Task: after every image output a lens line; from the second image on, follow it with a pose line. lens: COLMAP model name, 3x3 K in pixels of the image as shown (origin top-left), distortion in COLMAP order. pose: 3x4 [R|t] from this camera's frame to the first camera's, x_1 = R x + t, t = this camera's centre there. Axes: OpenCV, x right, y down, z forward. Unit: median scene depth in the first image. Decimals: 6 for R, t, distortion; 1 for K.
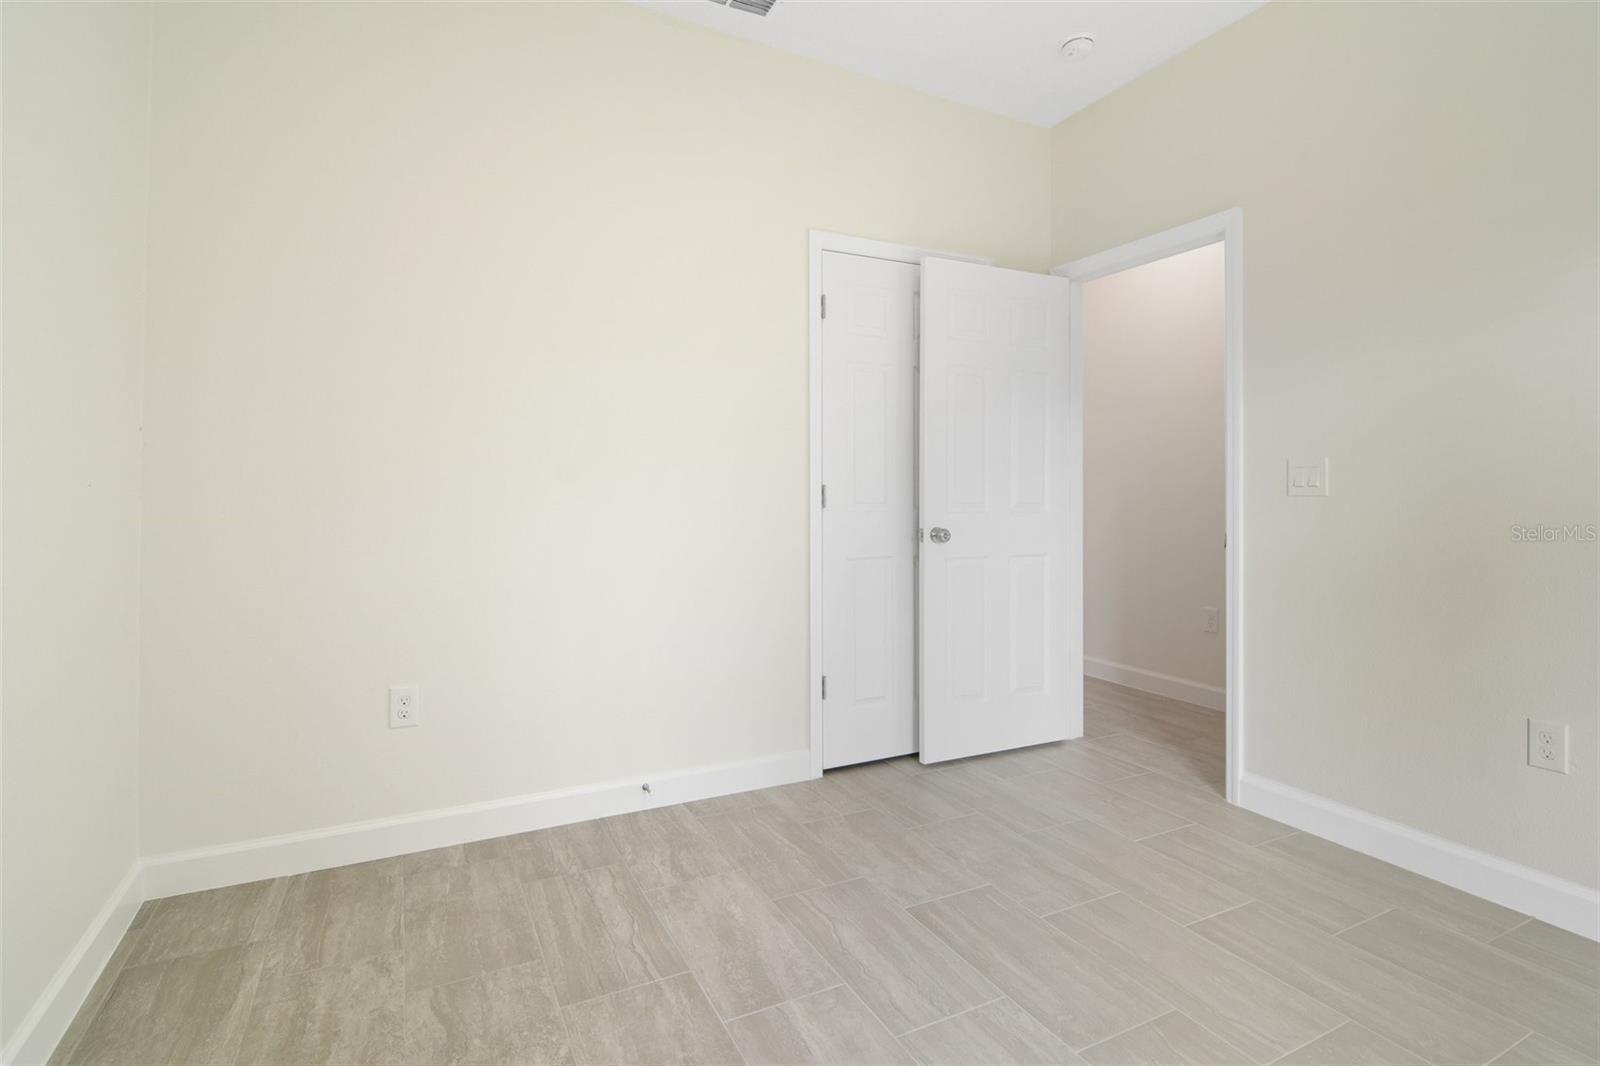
lens RADIAL K [[764.0, 0, 791.5], [0, 764.0, 519.9], [0, 0, 1]] dist [0.001102, -0.000924]
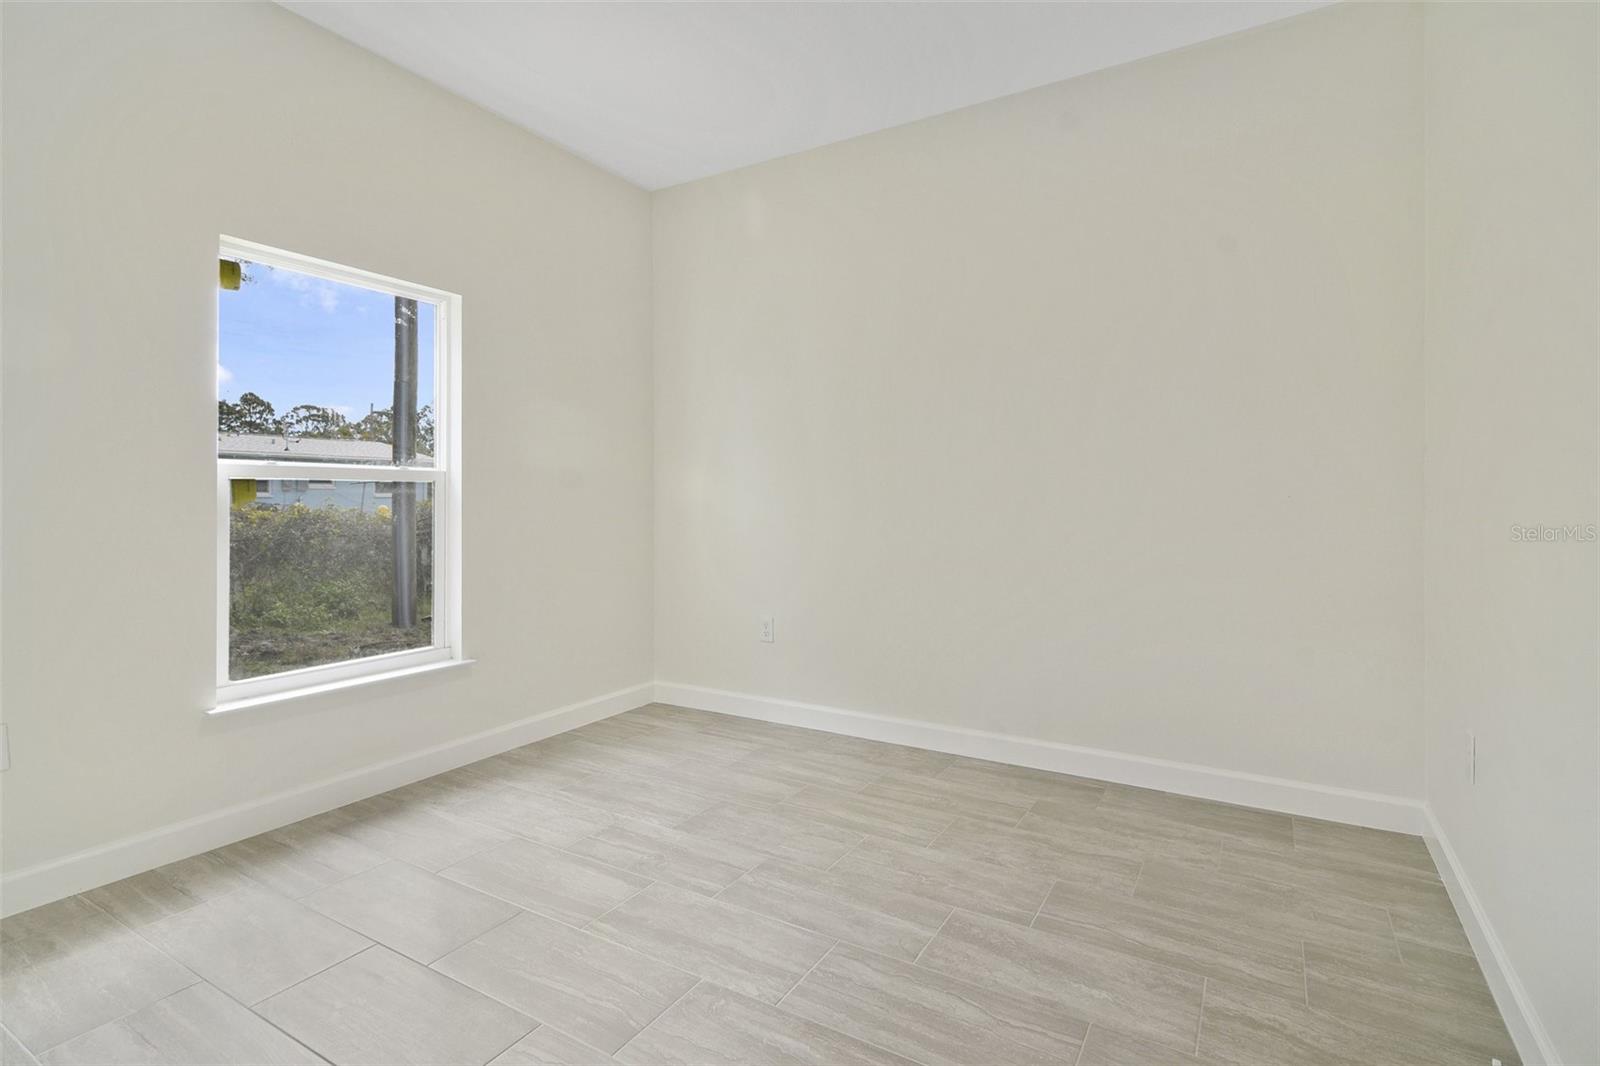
lens RADIAL K [[764.0, 0, 791.5], [0, 764.0, 519.9], [0, 0, 1]] dist [0.001102, -0.000924]
pose [[-0.842082, 0.010734, -0.539243, 0.723405], [-0.020499, 0.998443, 0.051886, -0.047322], [0.538960, 0.054746, -0.840550, 1.654285]]
